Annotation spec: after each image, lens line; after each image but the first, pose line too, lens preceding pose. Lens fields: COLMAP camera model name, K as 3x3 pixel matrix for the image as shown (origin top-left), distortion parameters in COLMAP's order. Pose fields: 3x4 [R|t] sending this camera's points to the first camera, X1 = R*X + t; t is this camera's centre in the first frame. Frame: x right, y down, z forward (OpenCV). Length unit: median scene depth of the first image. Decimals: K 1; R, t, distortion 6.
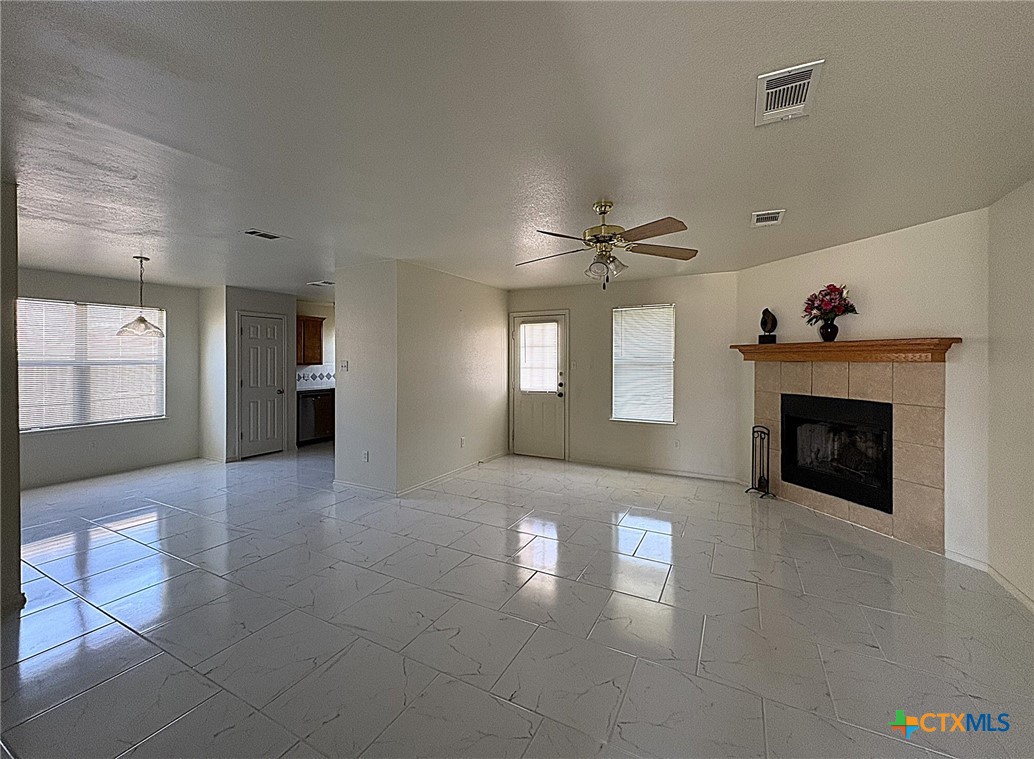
lens RADIAL K [[424.3, 0, 519.3], [0, 424.3, 358.4], [0, 0, 1]] dist [-0.001644, -0.000167]
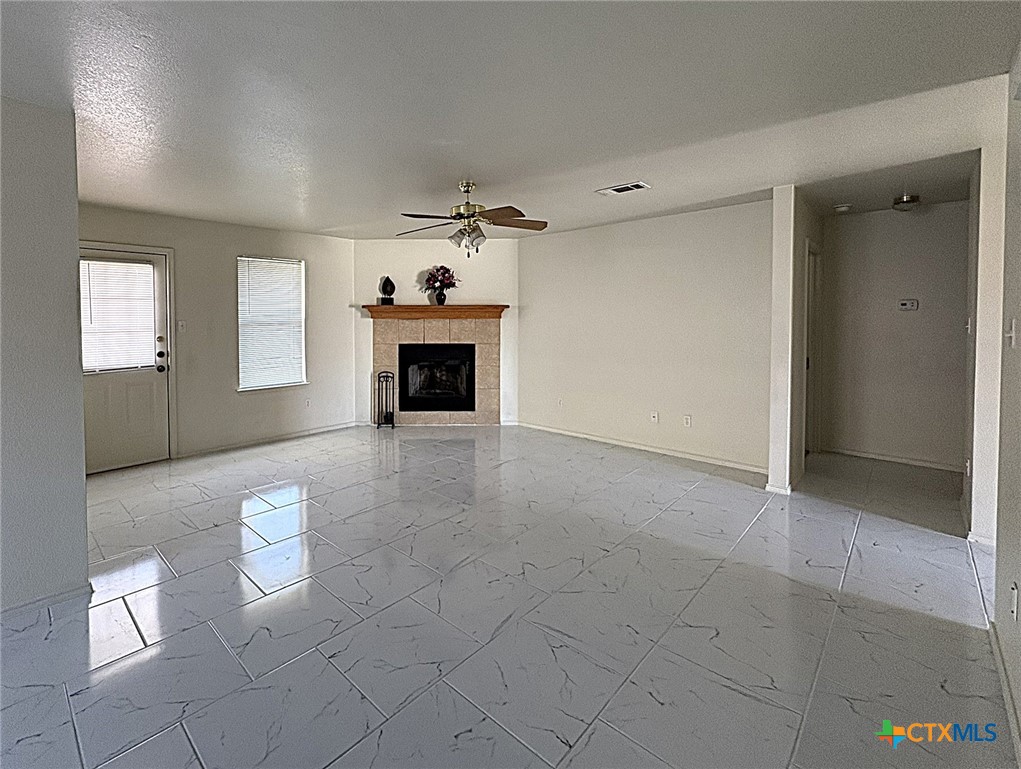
lens RADIAL K [[419.9, 0, 510.9], [0, 419.9, 327.1], [0, 0, 1]] dist [-0.000237, 0.000025]
pose [[0.291930, -0.024563, 0.956124, -0.490660], [0.003015, 0.999689, 0.024761, 0.001569], [-0.956435, -0.004346, 0.291914, 0.301232]]
